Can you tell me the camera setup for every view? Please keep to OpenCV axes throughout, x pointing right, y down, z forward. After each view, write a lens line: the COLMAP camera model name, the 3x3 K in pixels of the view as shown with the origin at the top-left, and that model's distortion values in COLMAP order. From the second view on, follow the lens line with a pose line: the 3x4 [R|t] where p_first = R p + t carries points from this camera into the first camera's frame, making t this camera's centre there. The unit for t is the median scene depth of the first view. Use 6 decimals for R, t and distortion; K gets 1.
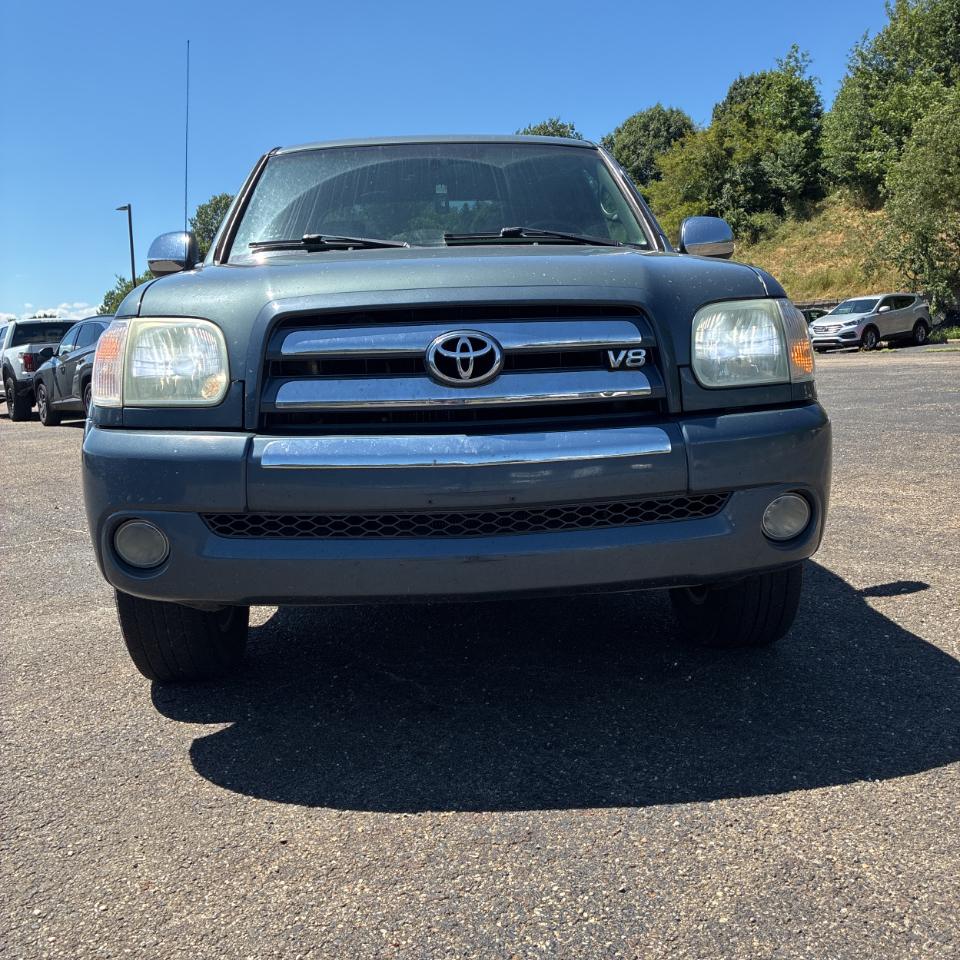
lens RADIAL K [[973.6, 0, 470.0], [0, 973.6, 484.4], [0, 0, 1]] dist [0.020312, 0.000000]
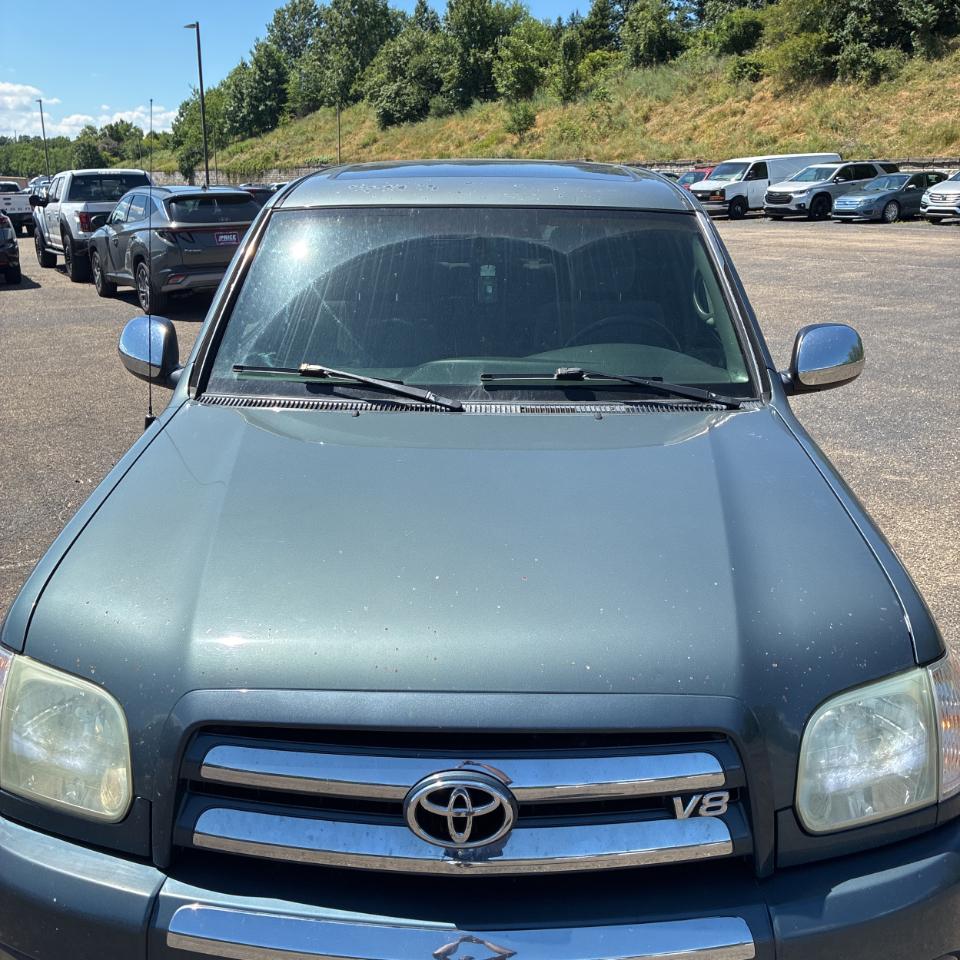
lens RADIAL K [[973.6, 0, 481.3], [0, 973.6, 478.6], [0, 0, 1]] dist [0.020312, 0.000000]
pose [[0.996608, 0.058341, -0.058049, 0.020756], [-0.047647, 0.984113, 0.171030, -0.281010], [0.067105, -0.167684, 0.983554, 0.214593]]
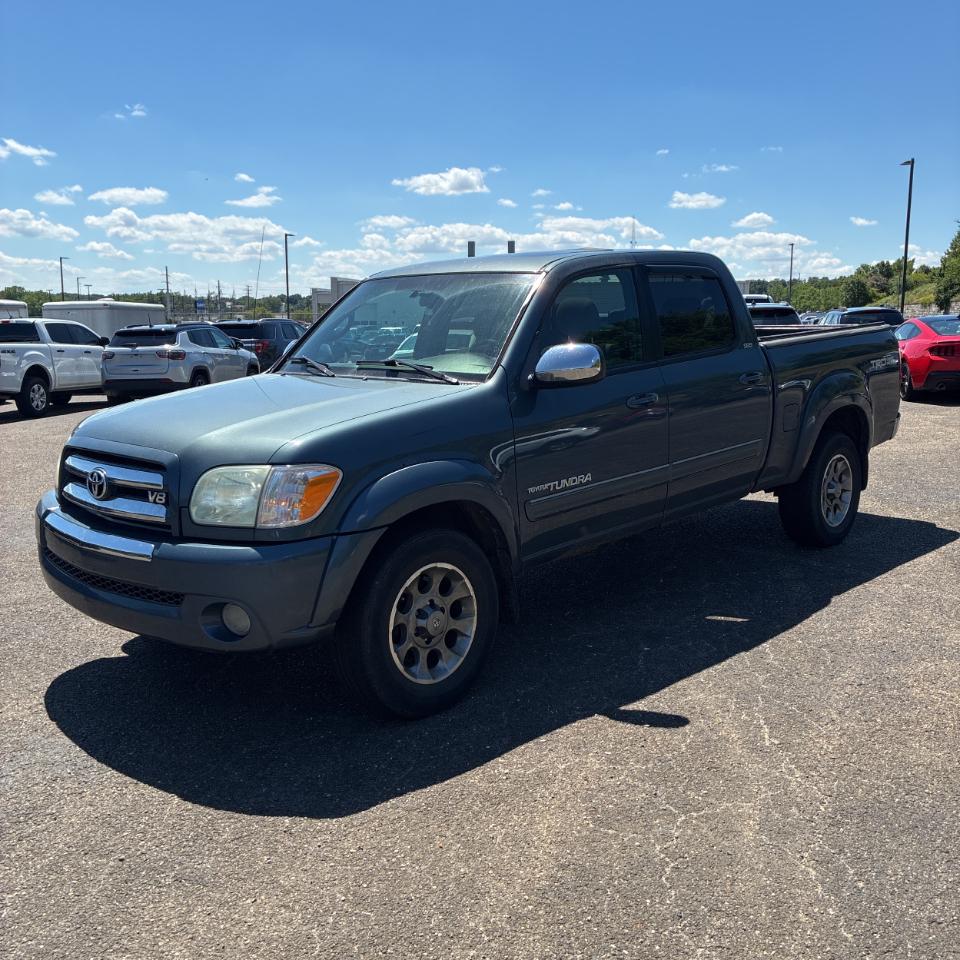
lens RADIAL K [[973.6, 0, 471.4], [0, 973.6, 484.2], [0, 0, 1]] dist [0.020312, 0.000000]
pose [[0.675560, 0.148588, -0.722177, 1.006258], [-0.104944, 0.988888, 0.105294, -0.225982], [0.729798, 0.004656, 0.683647, 0.169636]]
